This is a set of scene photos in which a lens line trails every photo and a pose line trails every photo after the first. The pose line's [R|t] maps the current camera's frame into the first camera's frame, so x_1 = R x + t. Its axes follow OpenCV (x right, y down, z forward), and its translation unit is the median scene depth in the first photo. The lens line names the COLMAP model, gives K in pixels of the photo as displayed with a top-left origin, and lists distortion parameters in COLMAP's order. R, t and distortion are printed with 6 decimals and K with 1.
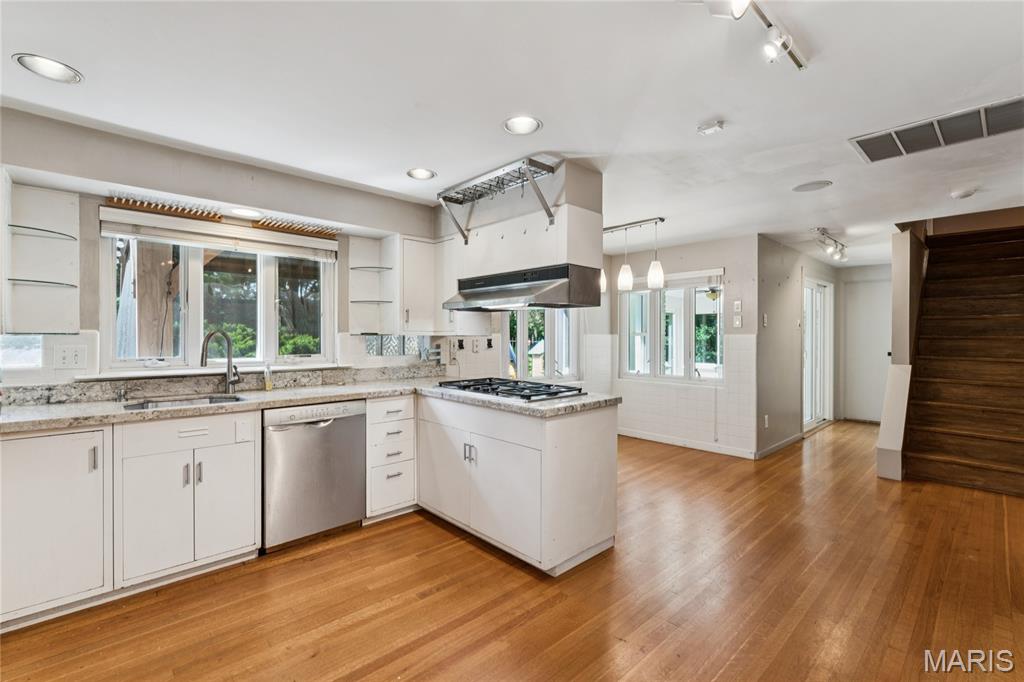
lens RADIAL K [[455.3, 0, 510.3], [0, 455.3, 338.8], [0, 0, 1]] dist [-0.000777, -0.001329]
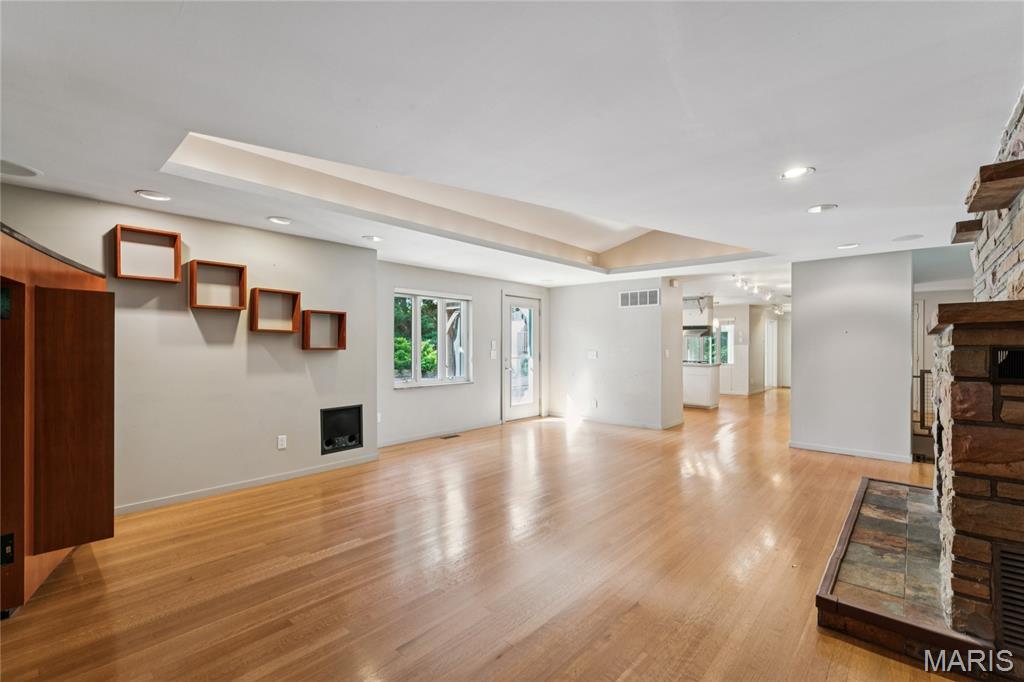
lens RADIAL K [[455.3, 0, 517.9], [0, 455.3, 343.0], [0, 0, 1]] dist [-0.000777, -0.001329]
pose [[0.994797, 0.003406, 0.101817, -0.909675], [-0.002619, 0.999966, -0.007859, 0.001803], [-0.101841, 0.007551, 0.994772, -1.265059]]
